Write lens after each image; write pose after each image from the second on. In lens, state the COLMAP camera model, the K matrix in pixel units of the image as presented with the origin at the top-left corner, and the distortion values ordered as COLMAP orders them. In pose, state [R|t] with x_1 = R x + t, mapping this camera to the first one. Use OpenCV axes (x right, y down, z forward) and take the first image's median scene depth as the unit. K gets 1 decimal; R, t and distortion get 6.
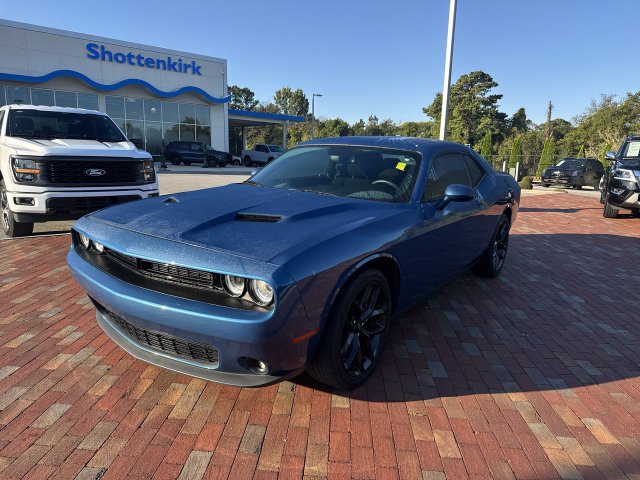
lens RADIAL K [[445.5, 0, 321.6], [0, 445.5, 242.1], [0, 0, 1]] dist [0.029397, -0.036550]
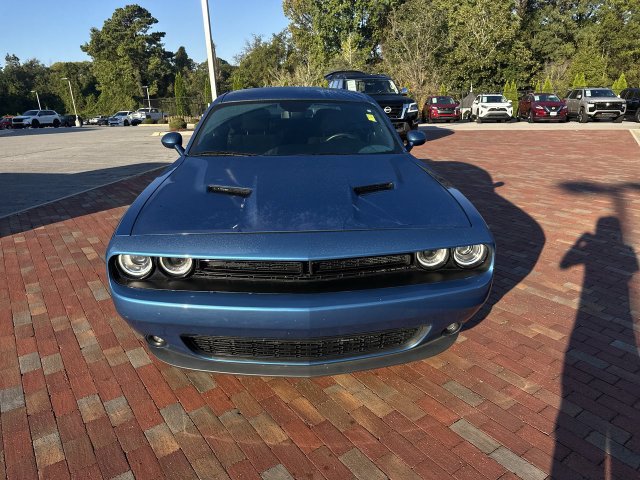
lens RADIAL K [[445.5, 0, 322.5], [0, 445.5, 242.3], [0, 0, 1]] dist [0.029397, -0.036550]
pose [[0.772696, -0.247910, 0.584364, -0.542528], [0.175148, 0.968112, 0.179116, -0.087892], [-0.610134, -0.036052, 0.791478, 0.219763]]
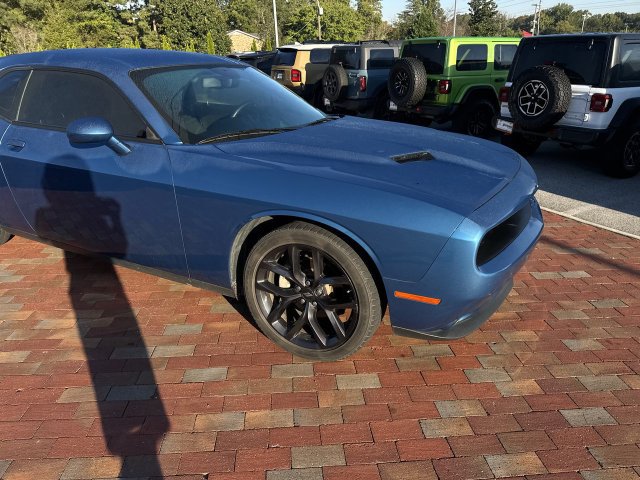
lens RADIAL K [[445.5, 0, 315.2], [0, 445.5, 240.9], [0, 0, 1]] dist [0.029397, -0.036550]
pose [[-0.132437, -0.409629, 0.902588, -0.831410], [0.203113, 0.880069, 0.429212, -0.253292], [-0.970157, 0.240171, -0.033353, 0.962377]]
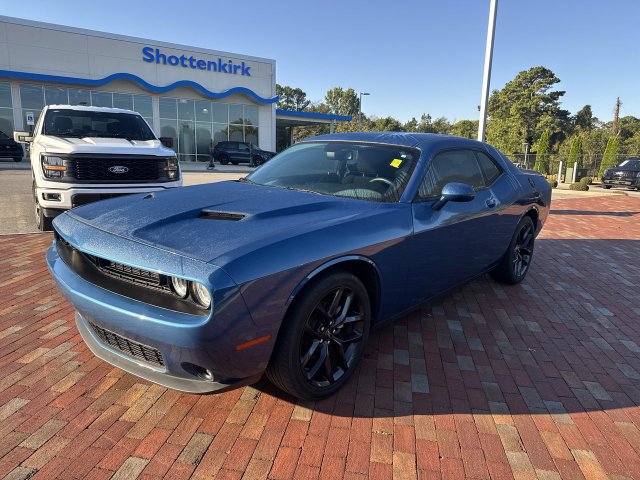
lens RADIAL K [[445.5, 0, 322.3], [0, 445.5, 244.1], [0, 0, 1]] dist [0.029397, -0.036550]
pose [[0.993939, 0.021823, -0.107743, 0.118521], [-0.021312, 0.999755, 0.005897, -0.002605], [0.107846, -0.003565, 0.994161, 0.050235]]
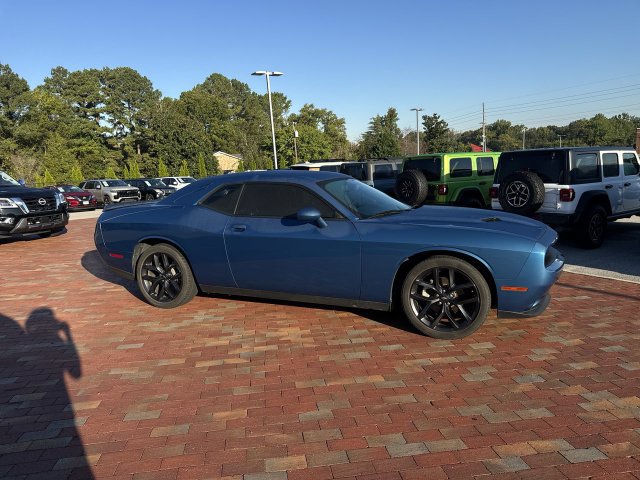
lens RADIAL K [[445.5, 0, 321.8], [0, 445.5, 240.4], [0, 0, 1]] dist [0.029397, -0.036550]
pose [[-0.213891, -0.178742, 0.960365, -1.219694], [0.229417, 0.946429, 0.227244, -0.360055], [-0.949536, 0.268930, -0.161426, 1.359000]]
